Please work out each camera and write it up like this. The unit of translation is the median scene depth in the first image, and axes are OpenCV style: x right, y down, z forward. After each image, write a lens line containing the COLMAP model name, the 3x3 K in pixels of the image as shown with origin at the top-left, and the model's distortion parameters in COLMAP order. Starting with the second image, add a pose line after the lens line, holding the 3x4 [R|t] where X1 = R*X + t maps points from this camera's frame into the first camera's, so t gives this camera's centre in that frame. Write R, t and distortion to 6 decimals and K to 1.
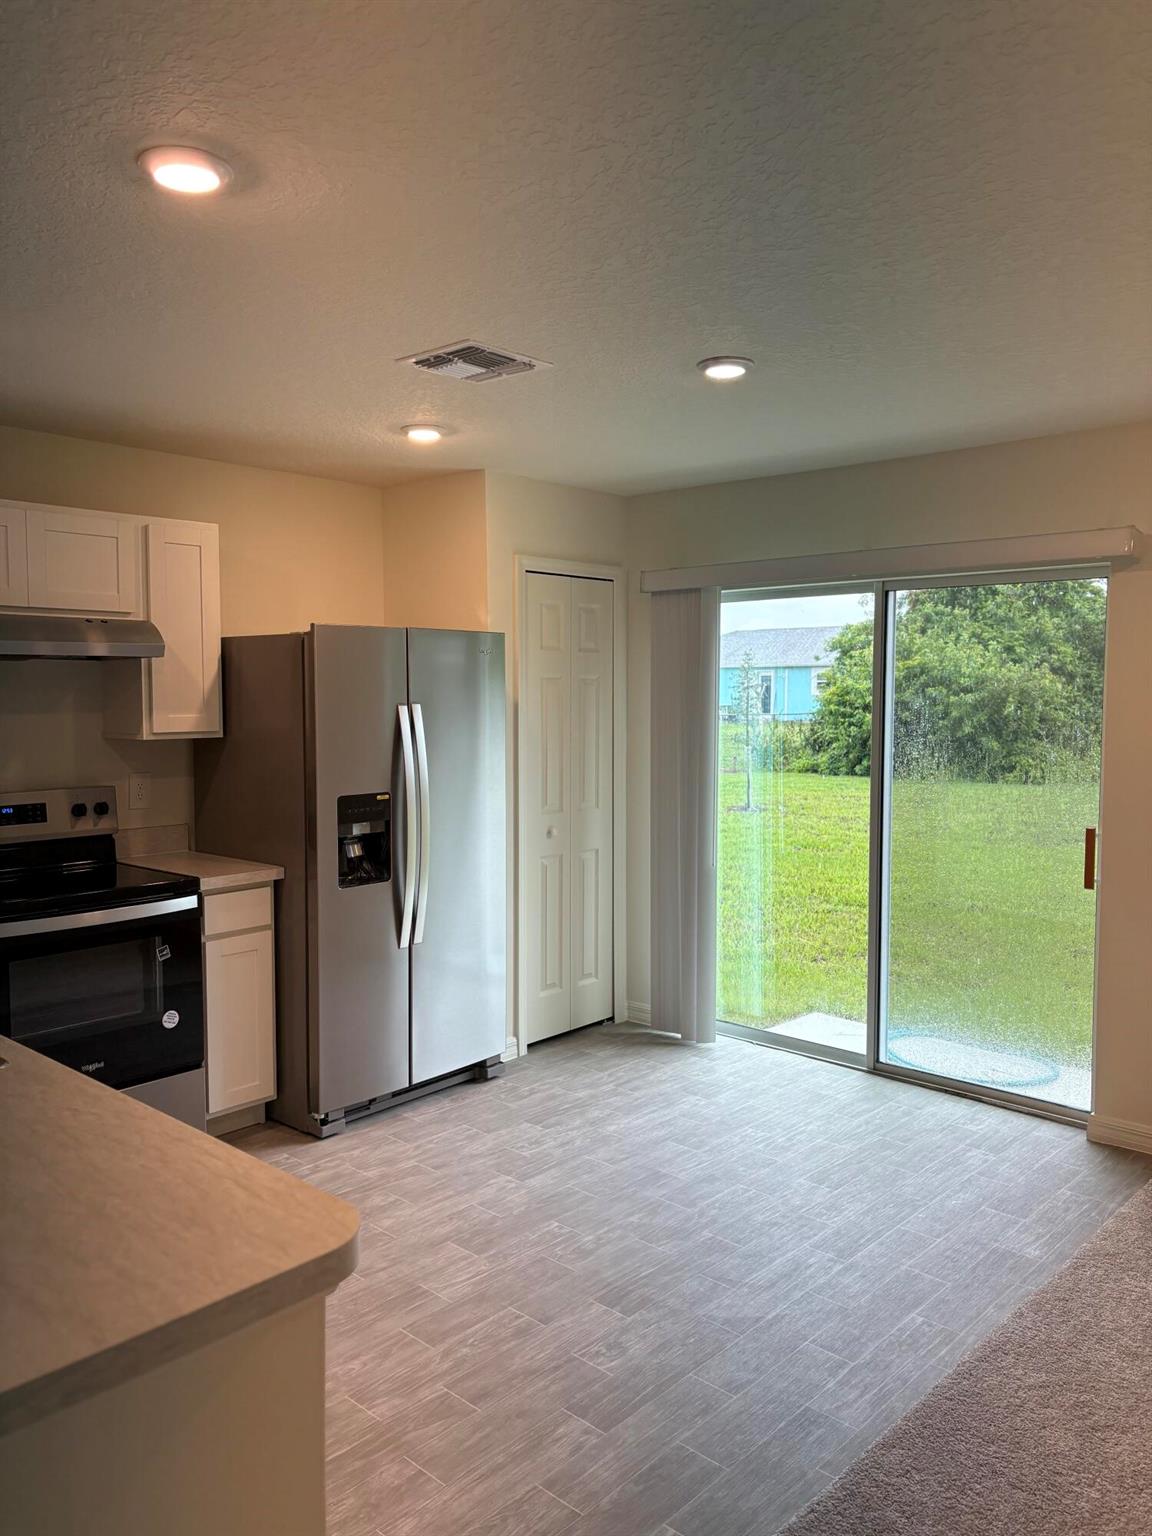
lens RADIAL K [[1154.8, 0, 577.8], [0, 1154.8, 761.6], [0, 0, 1]] dist [0.038587, -0.029415]
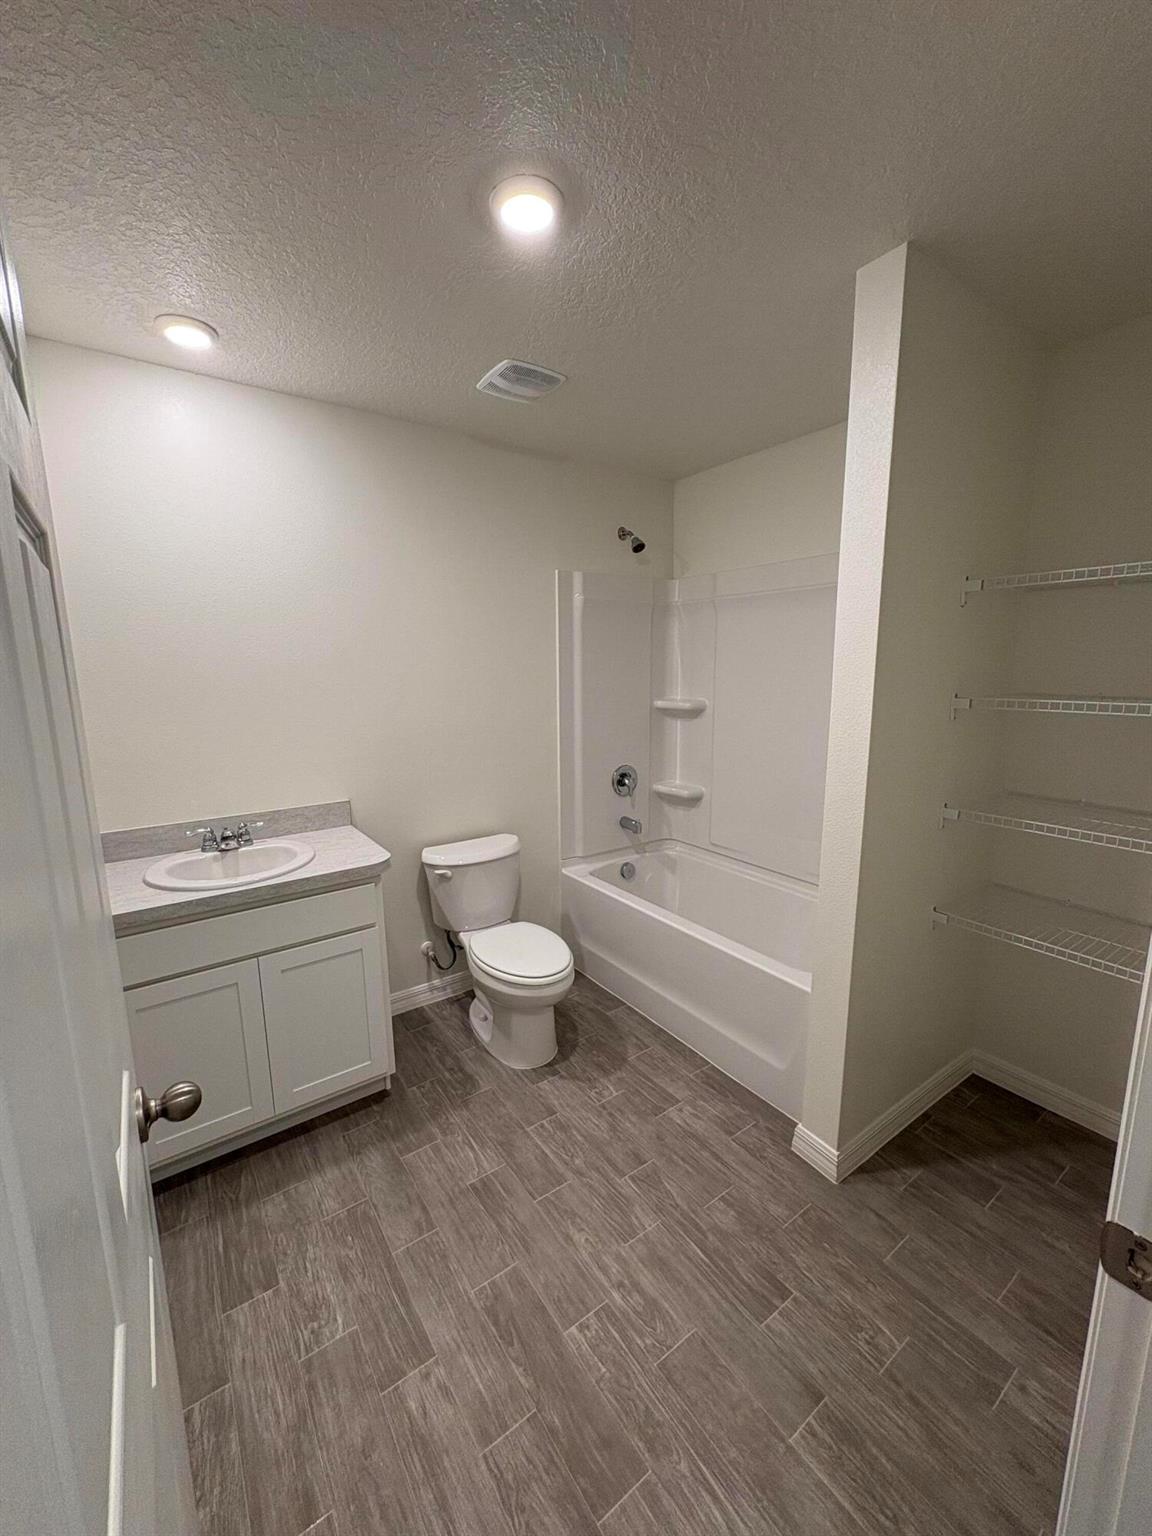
lens RADIAL K [[610.9, 0, 559.3], [0, 610.9, 758.7], [0, 0, 1]] dist [-0.003037, 0.000133]
pose [[0.230465, -0.168592, 0.958364, -0.298253], [0.084452, 0.984626, 0.152904, -0.043221], [-0.969409, 0.045696, 0.241160, 0.749515]]
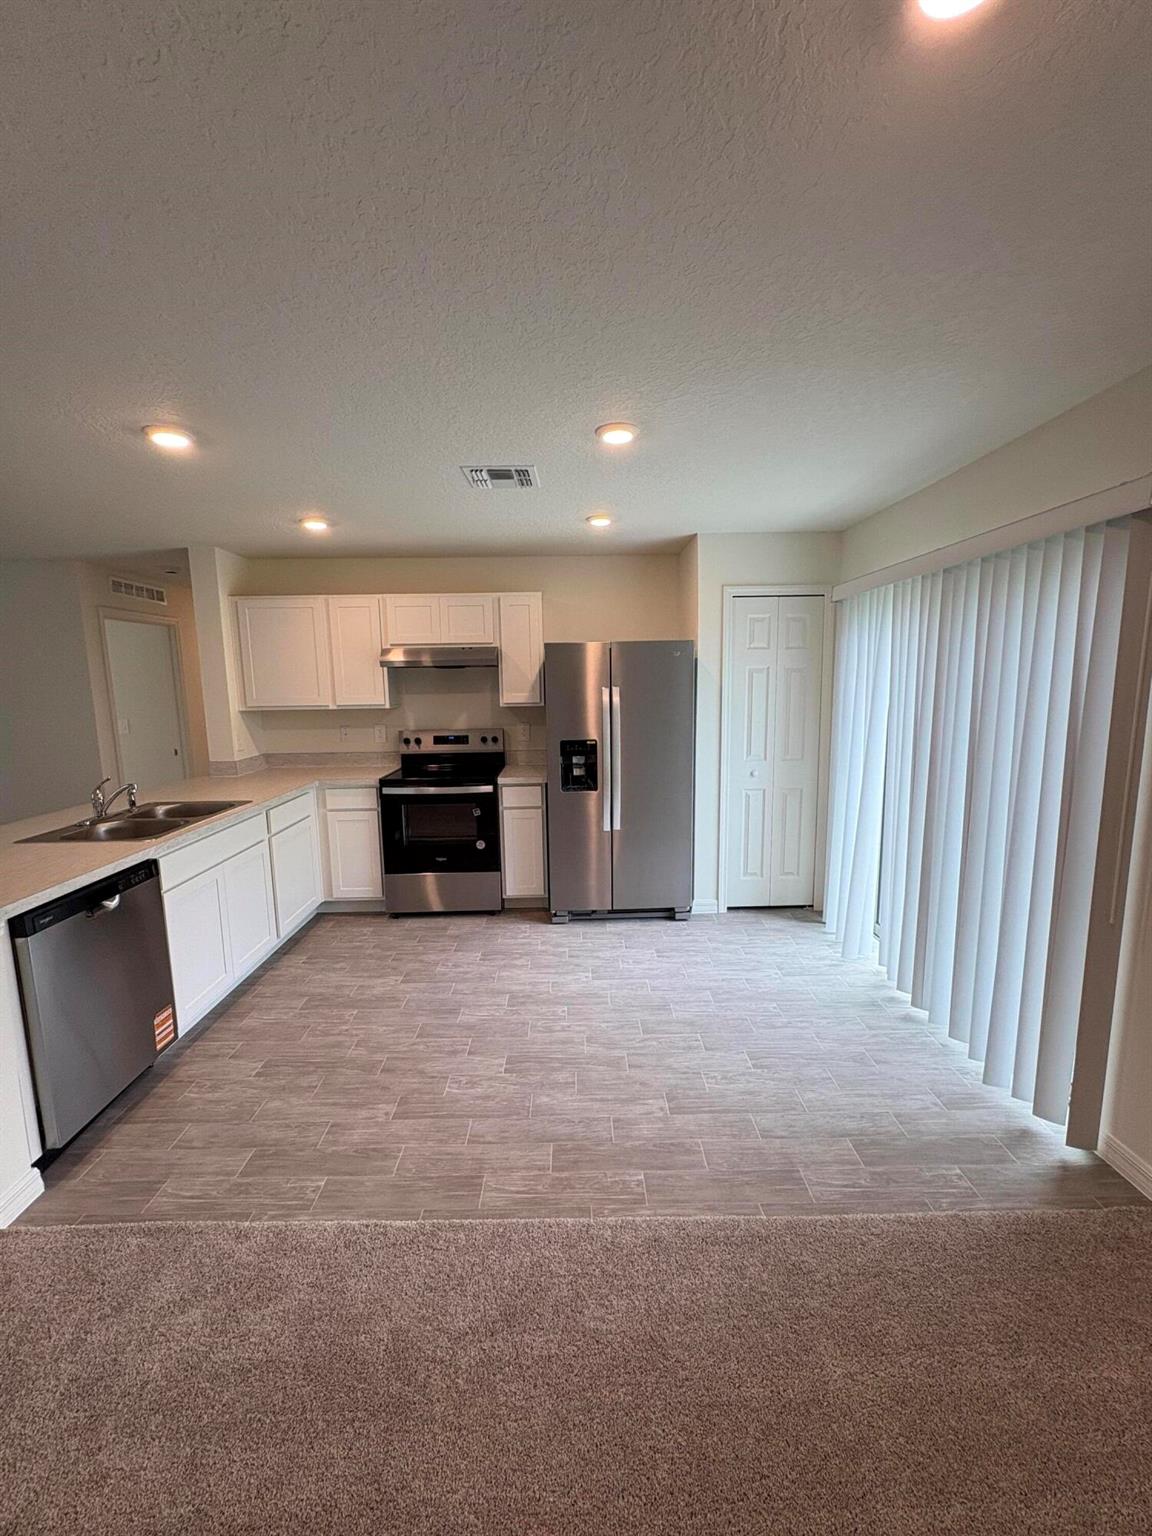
lens RADIAL K [[610.9, 0, 577.9], [0, 610.9, 768.8], [0, 0, 1]] dist [-0.003037, 0.000133]
pose [[0.685569, 0.091801, -0.722197, 0.491025], [-0.028832, 0.994663, 0.099066, -0.020088], [0.727437, -0.047094, 0.684557, 0.370372]]
